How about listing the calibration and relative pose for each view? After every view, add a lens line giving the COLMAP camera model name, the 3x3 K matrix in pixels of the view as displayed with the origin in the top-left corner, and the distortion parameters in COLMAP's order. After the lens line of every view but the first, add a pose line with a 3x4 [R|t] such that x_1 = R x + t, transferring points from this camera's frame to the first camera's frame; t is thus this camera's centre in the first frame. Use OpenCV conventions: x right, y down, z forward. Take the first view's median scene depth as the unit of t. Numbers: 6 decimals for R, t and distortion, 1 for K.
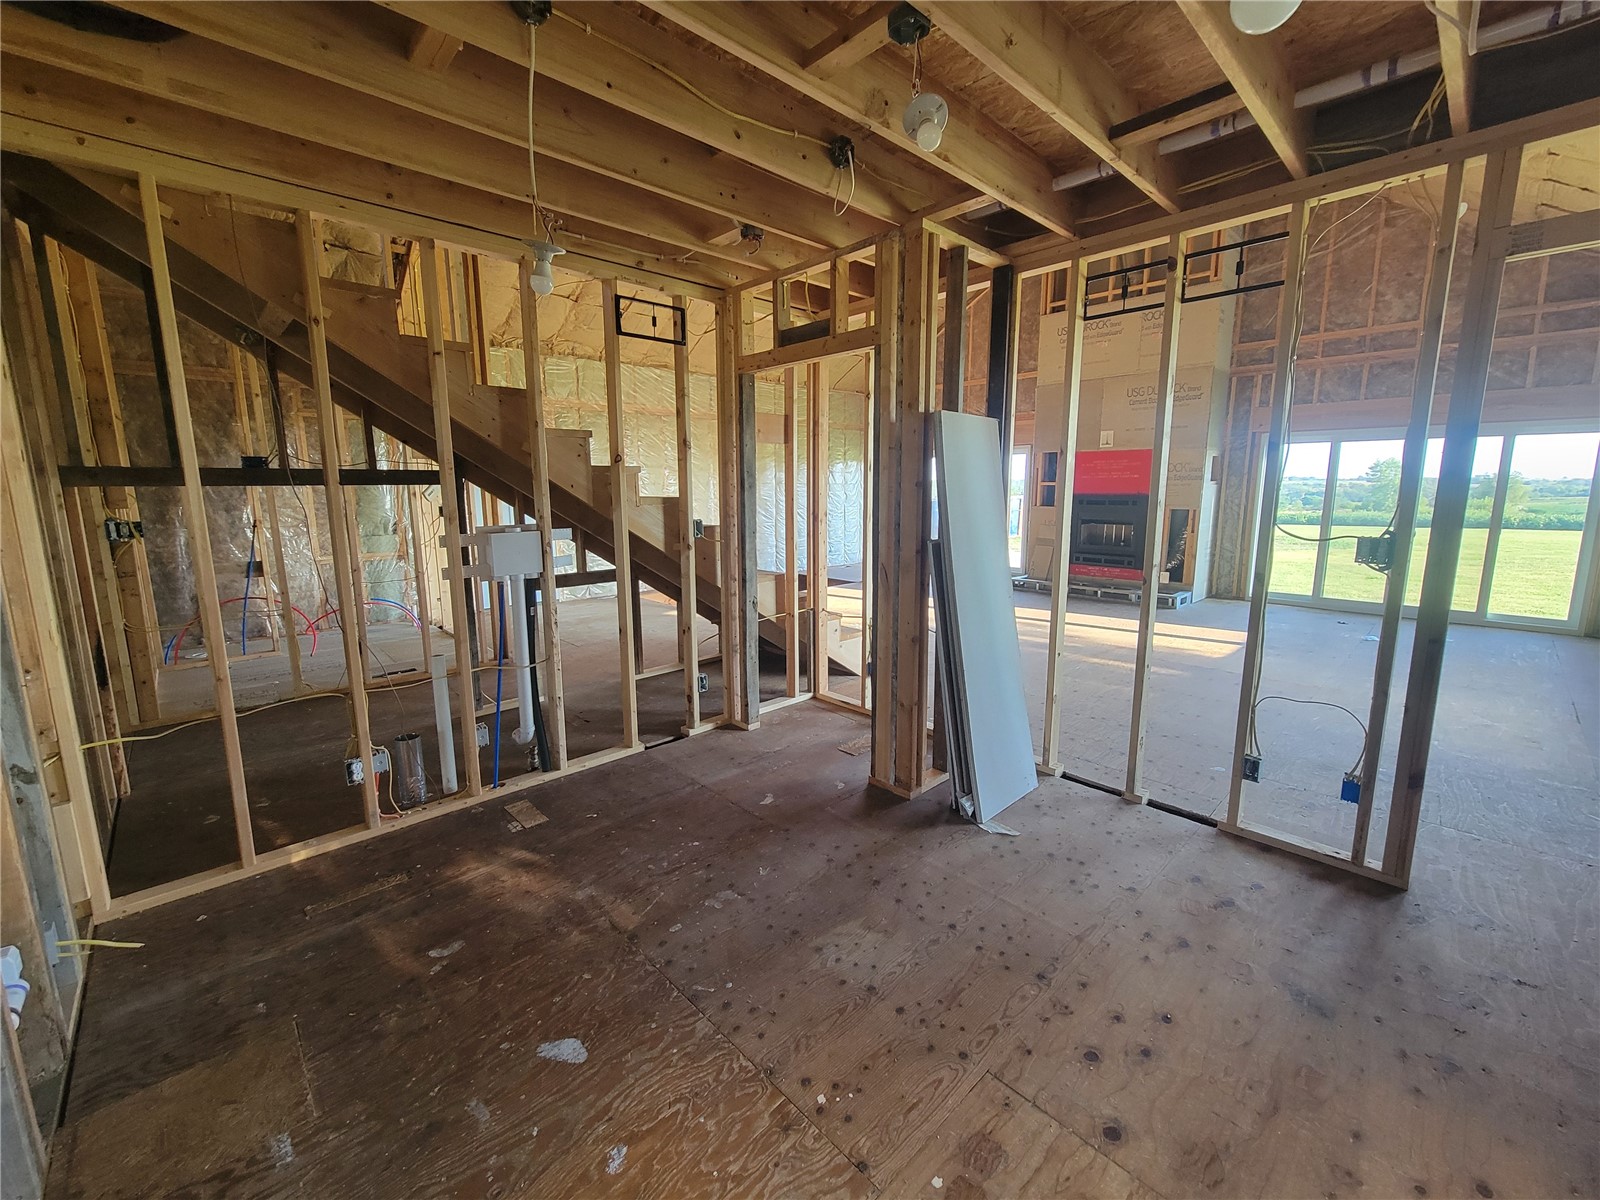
lens RADIAL K [[651.1, 0, 798.1], [0, 651.1, 590.2], [0, 0, 1]] dist [-0.001810, -0.000571]
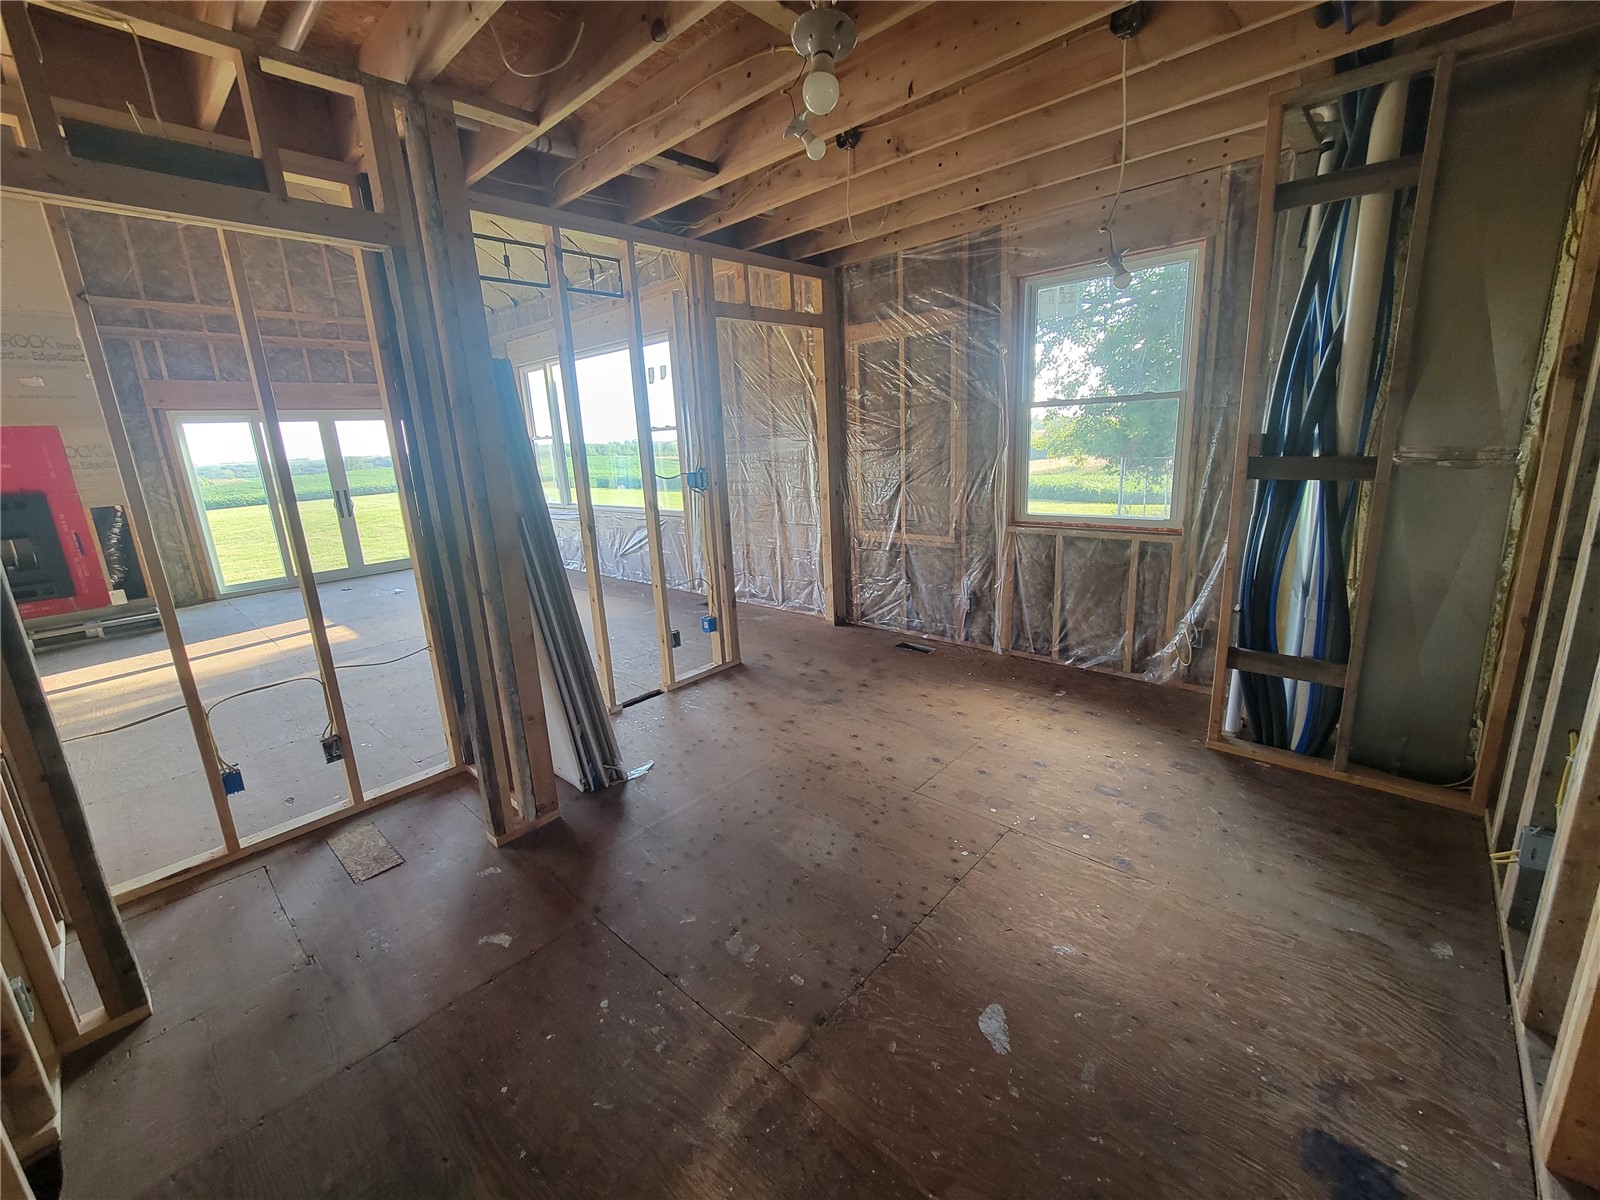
lens RADIAL K [[651.1, 0, 798.1], [0, 651.1, 590.2], [0, 0, 1]] dist [-0.001810, -0.000571]
pose [[-0.073515, -0.223381, 0.971955, -0.747438], [0.211846, 0.948852, 0.234095, -0.117217], [-0.974534, 0.223114, -0.022432, 0.776772]]
